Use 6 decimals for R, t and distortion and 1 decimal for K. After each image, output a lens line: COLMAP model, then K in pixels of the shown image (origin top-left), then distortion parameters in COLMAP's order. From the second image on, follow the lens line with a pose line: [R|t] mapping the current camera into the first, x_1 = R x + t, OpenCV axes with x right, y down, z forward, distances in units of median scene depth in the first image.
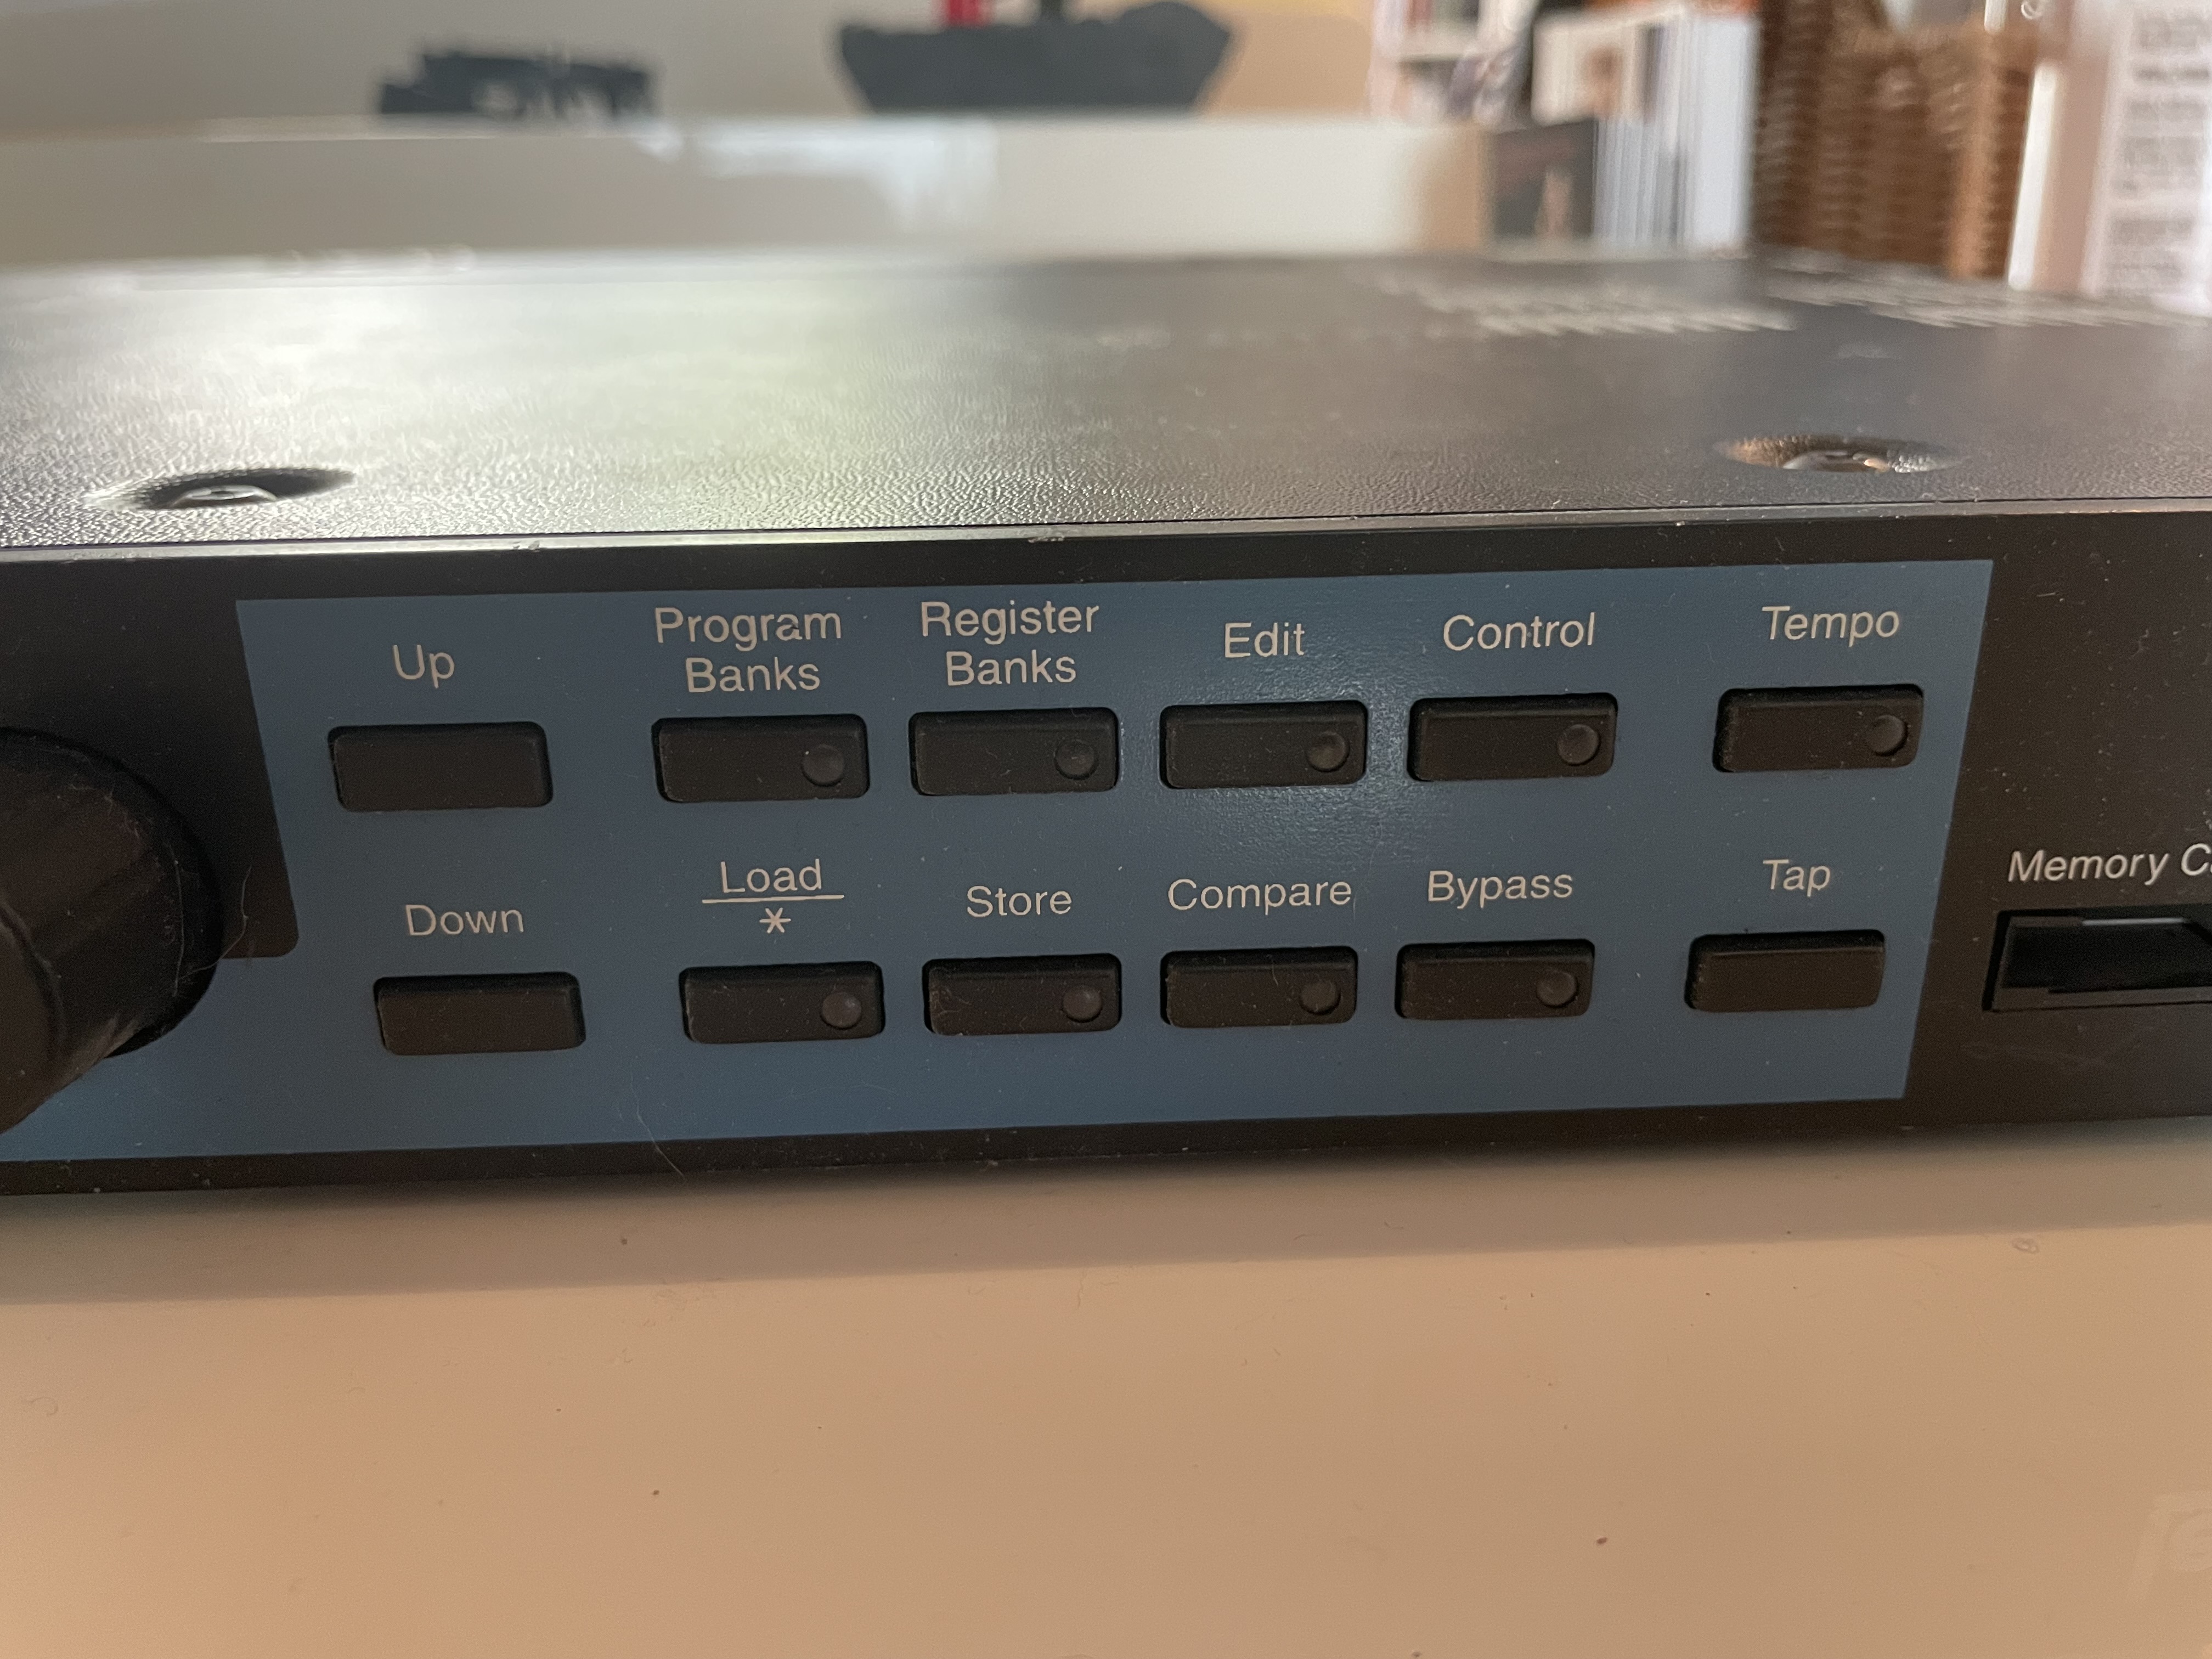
lens RADIAL K [[1742.5, 0, 1034.1], [0, 1742.5, 834.3], [0, 0, 1]] dist [0.061259, -0.124995]
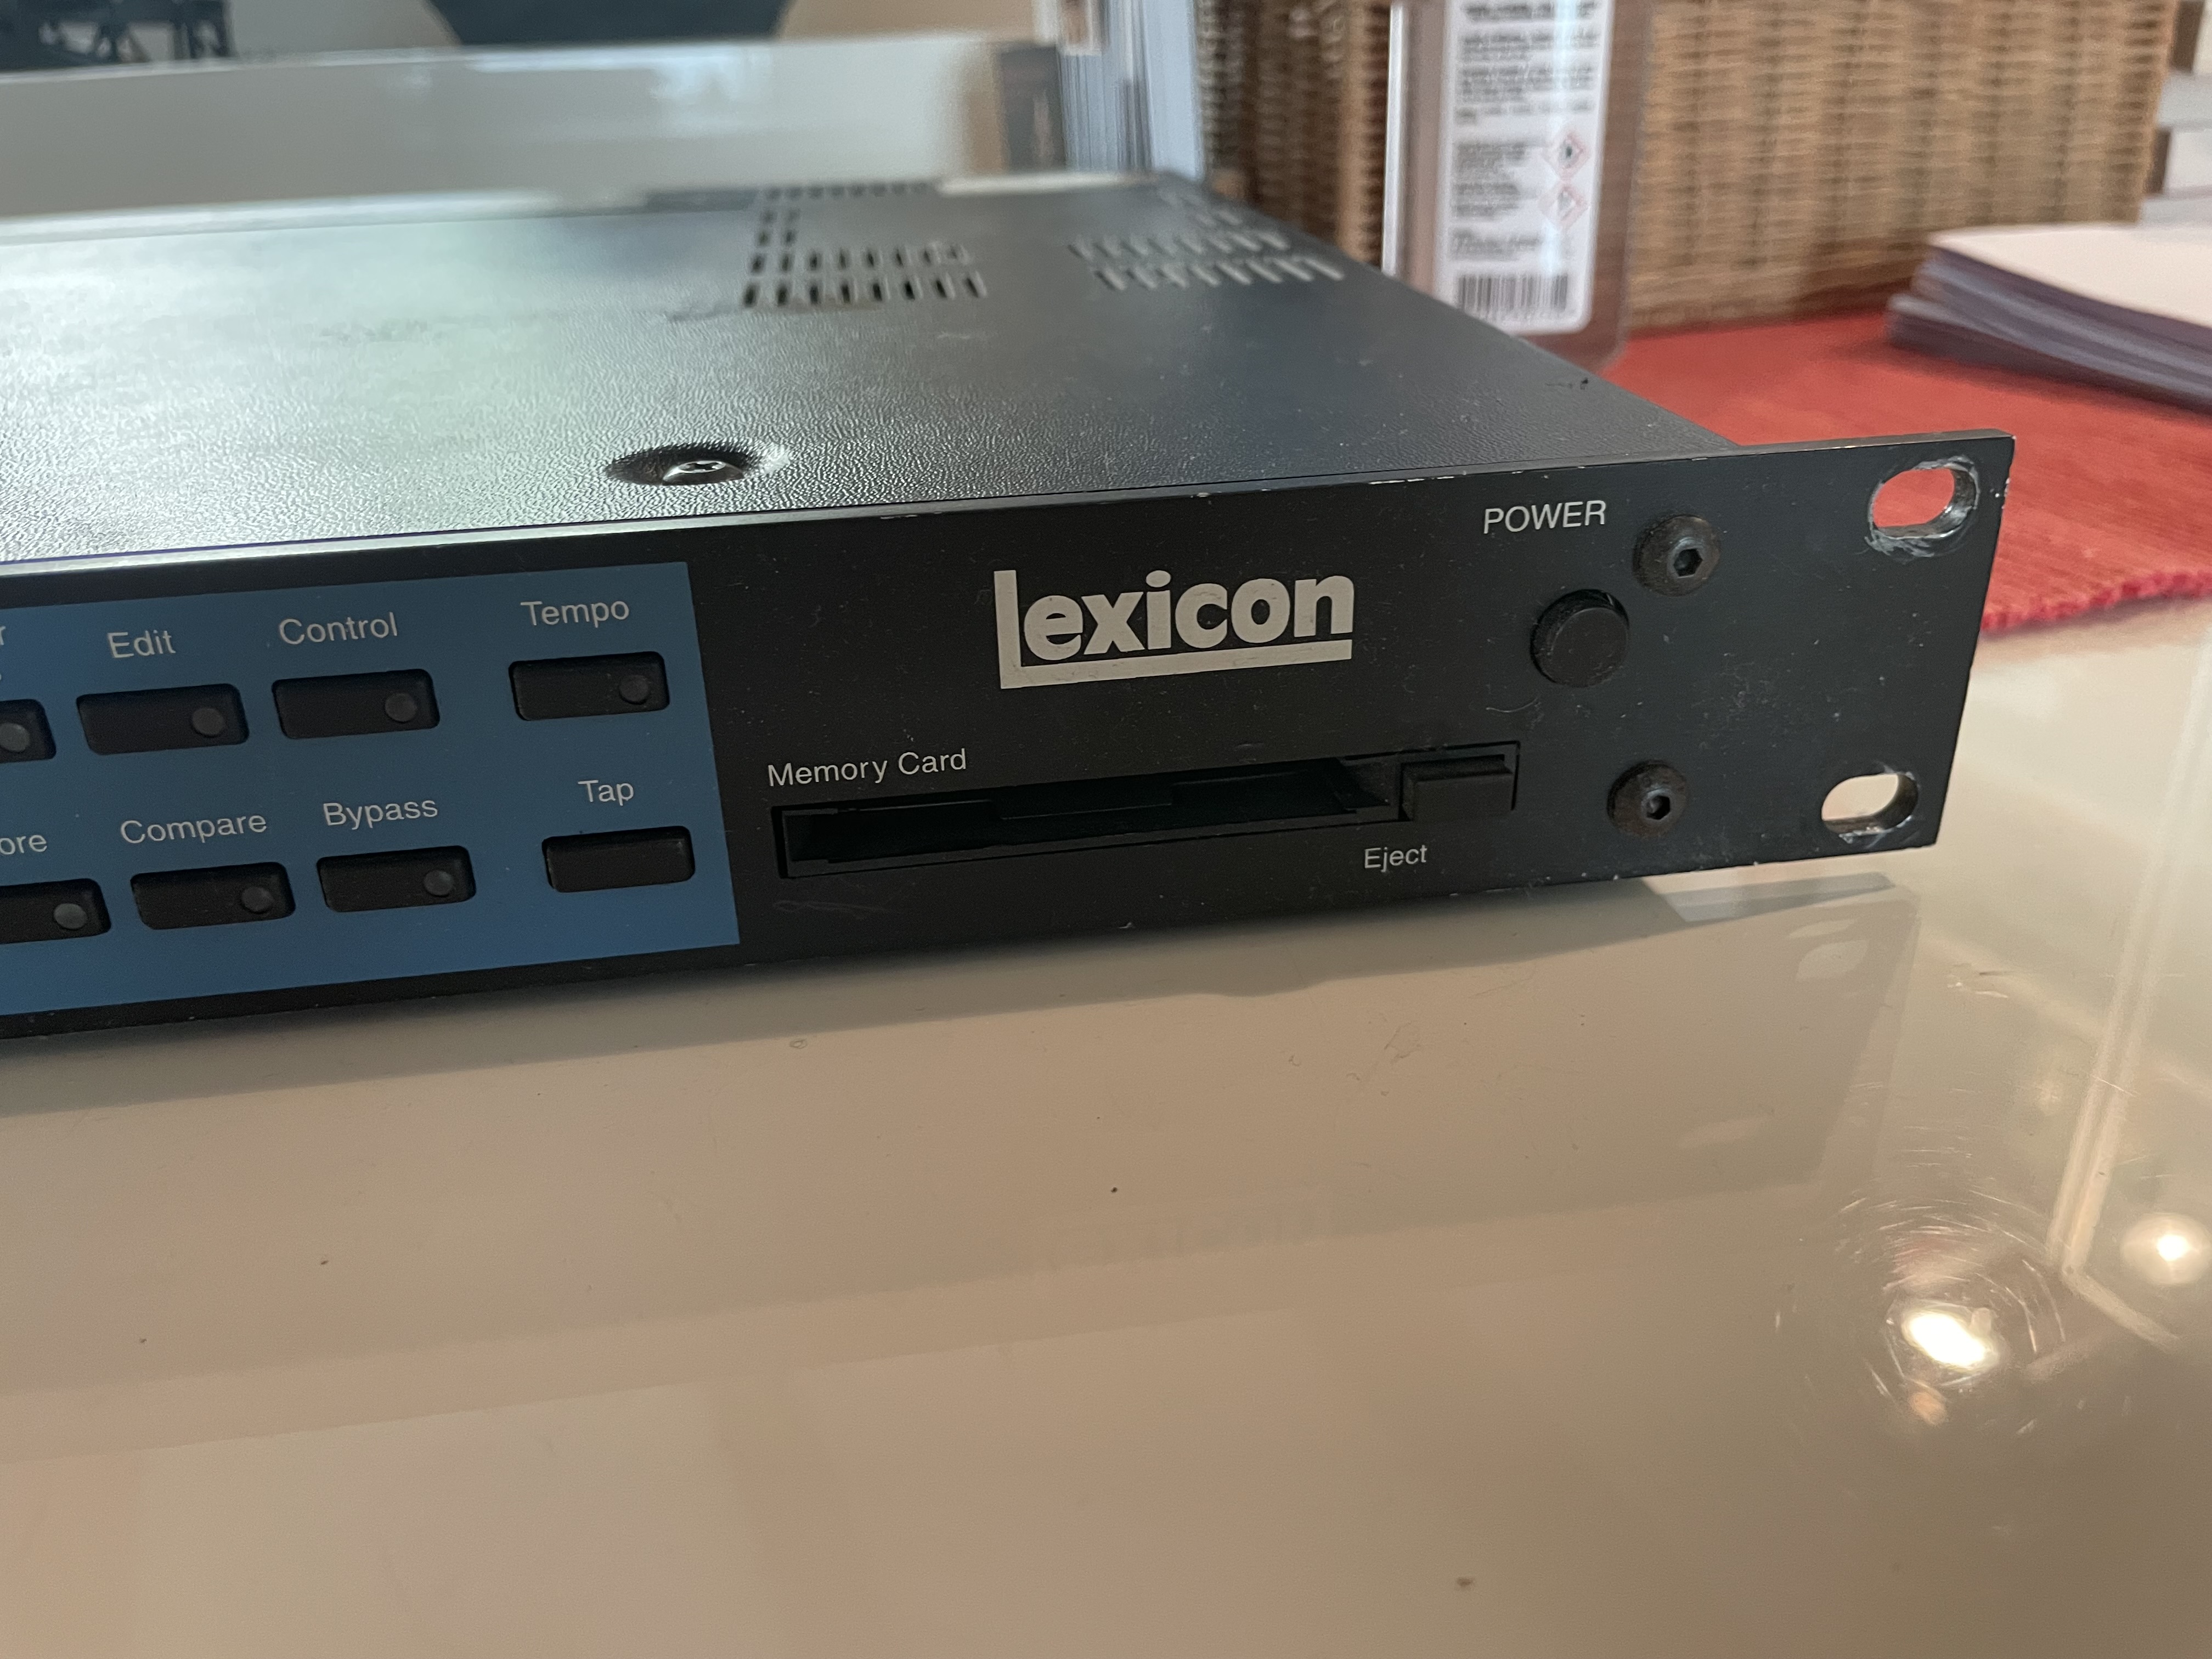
lens RADIAL K [[1697.5, 0, 1106.0], [0, 1697.5, 829.5], [0, 0, 1]] dist [0.015261, -0.082810]
pose [[0.991608, -0.057499, 0.115788, 0.668941], [0.046609, 0.994418, 0.094656, -0.054502], [-0.120584, -0.088465, 0.988753, -0.364831]]
